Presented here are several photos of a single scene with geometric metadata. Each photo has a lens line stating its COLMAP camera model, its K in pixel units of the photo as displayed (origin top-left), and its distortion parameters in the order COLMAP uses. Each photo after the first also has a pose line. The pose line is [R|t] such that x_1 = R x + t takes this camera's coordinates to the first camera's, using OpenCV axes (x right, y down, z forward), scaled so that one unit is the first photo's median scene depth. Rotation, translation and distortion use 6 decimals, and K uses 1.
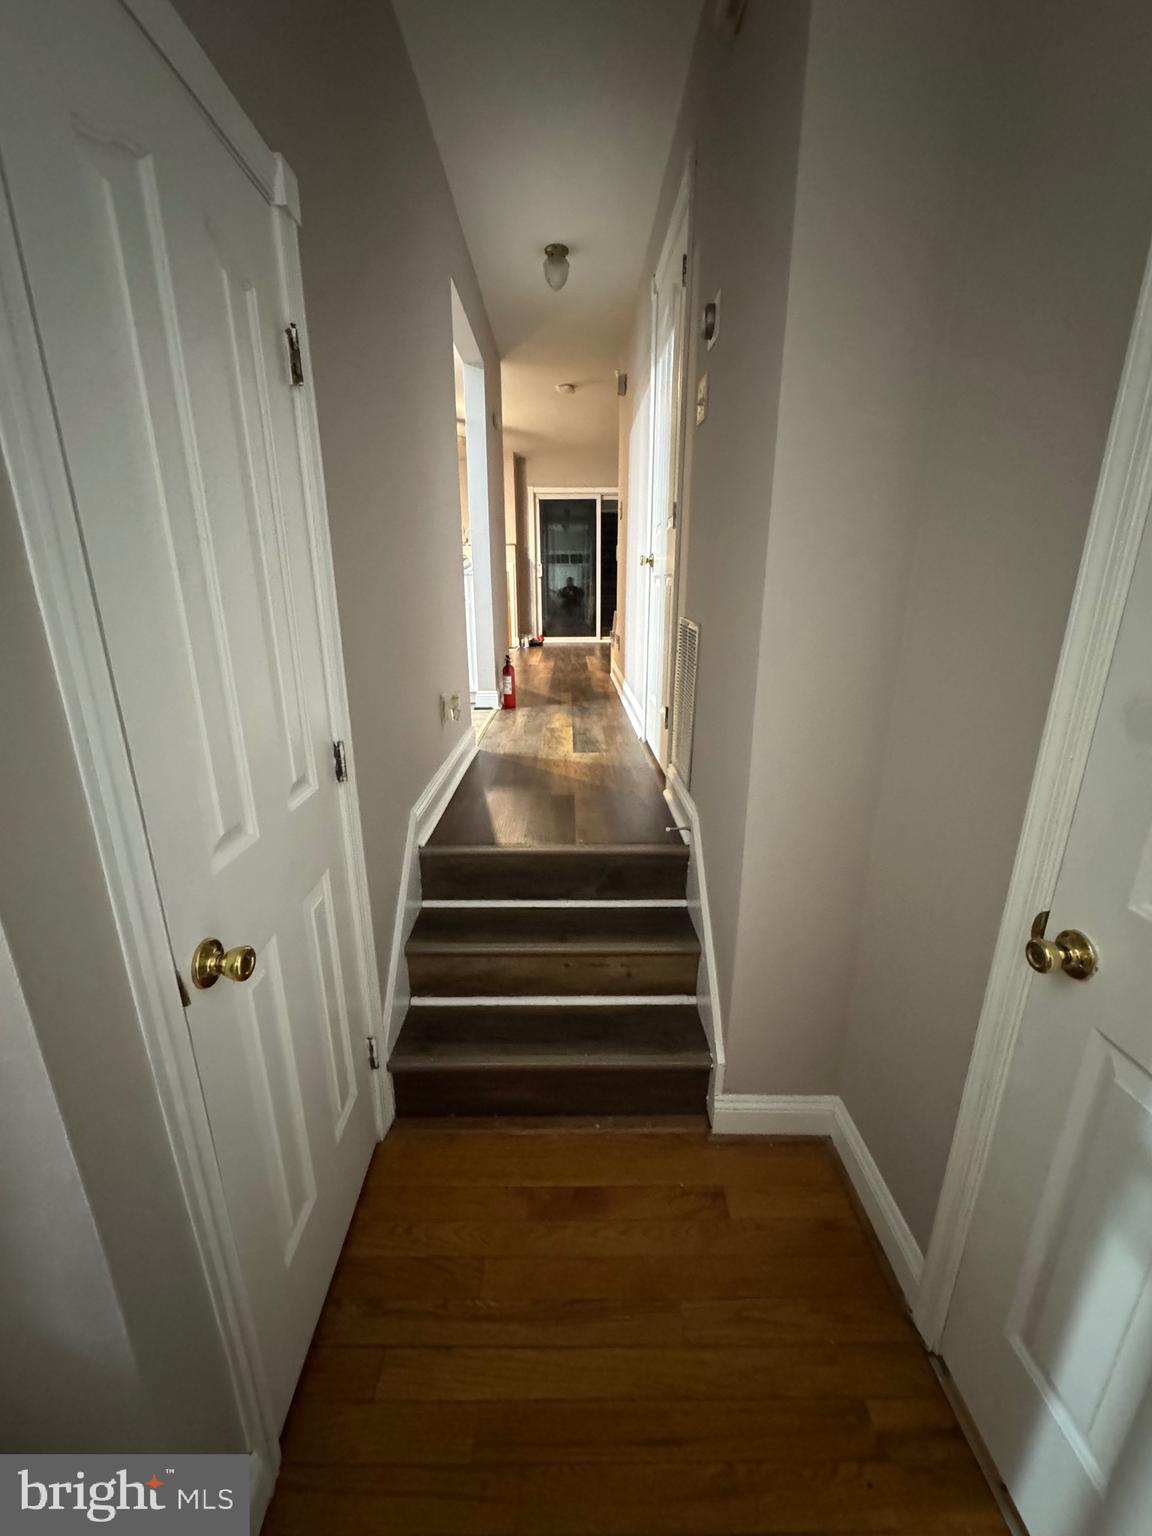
lens RADIAL K [[609.7, 0, 573.7], [0, 609.7, 767.8], [0, 0, 1]] dist [-0.003886, 0.000022]
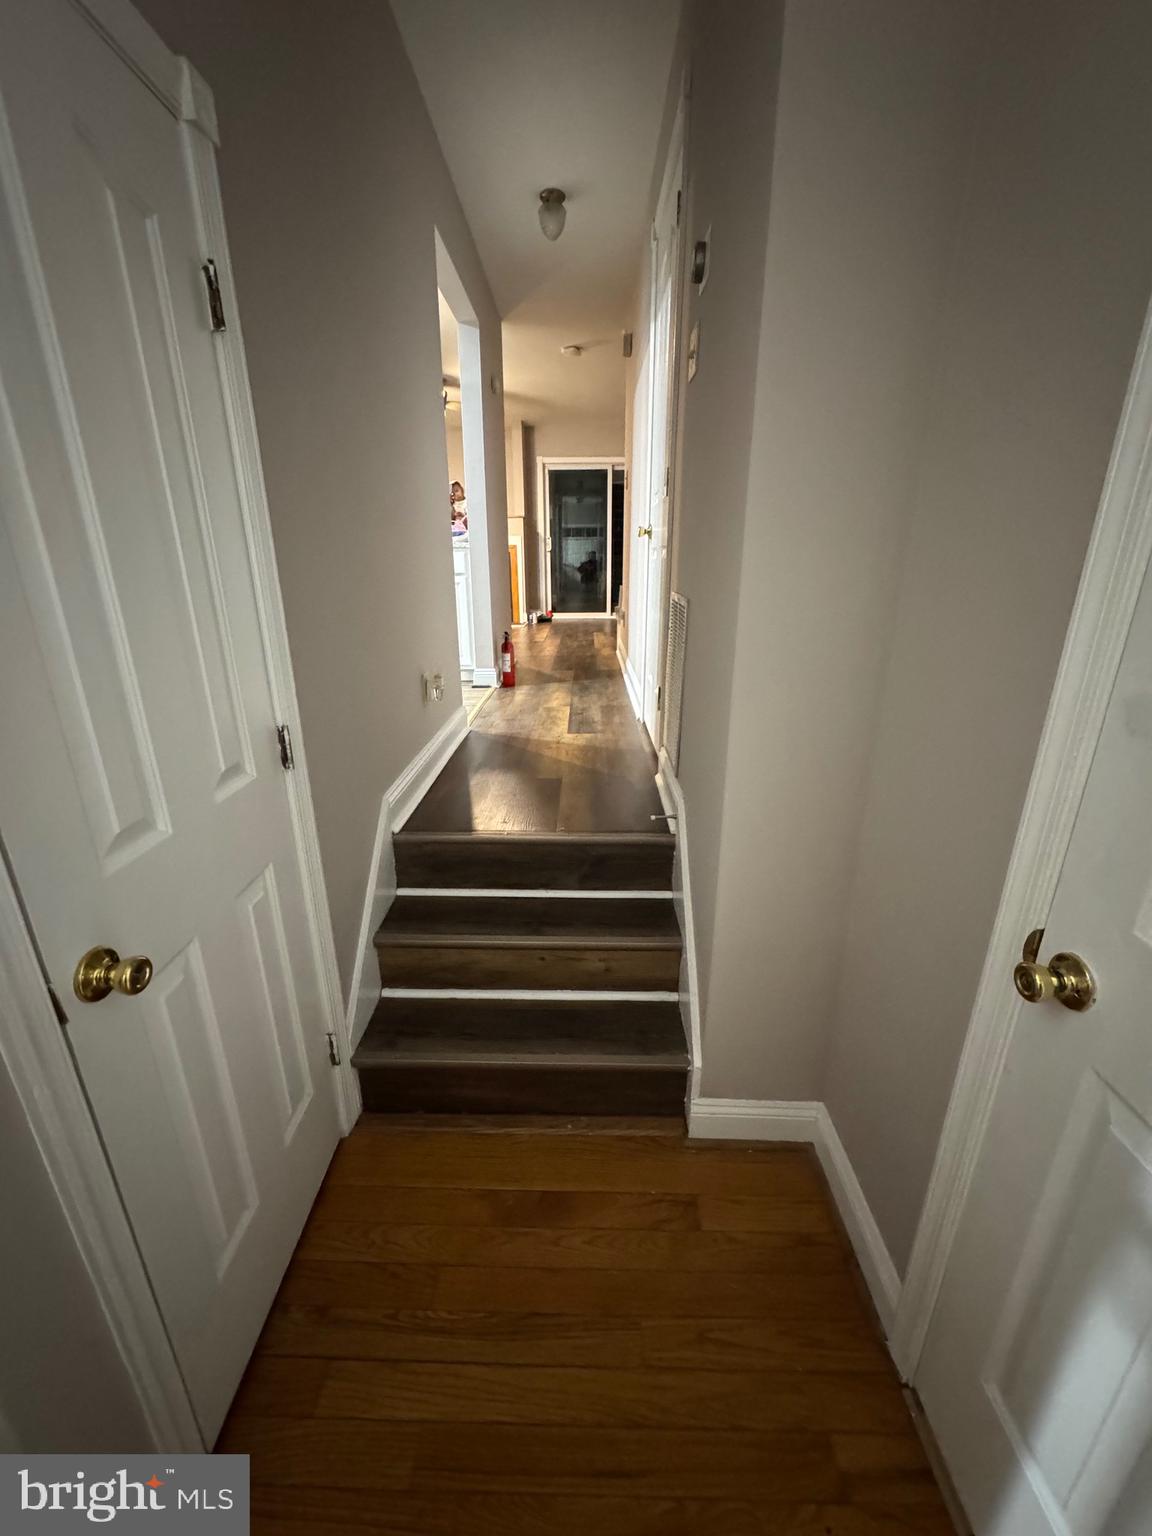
lens RADIAL K [[609.7, 0, 575.3], [0, 609.7, 768.0], [0, 0, 1]] dist [-0.003886, 0.000022]
pose [[0.999654, 0.008009, -0.025072, 0.080228], [-0.007048, 0.999247, 0.038158, -0.016481], [0.025359, -0.037968, 0.998957, 0.073252]]
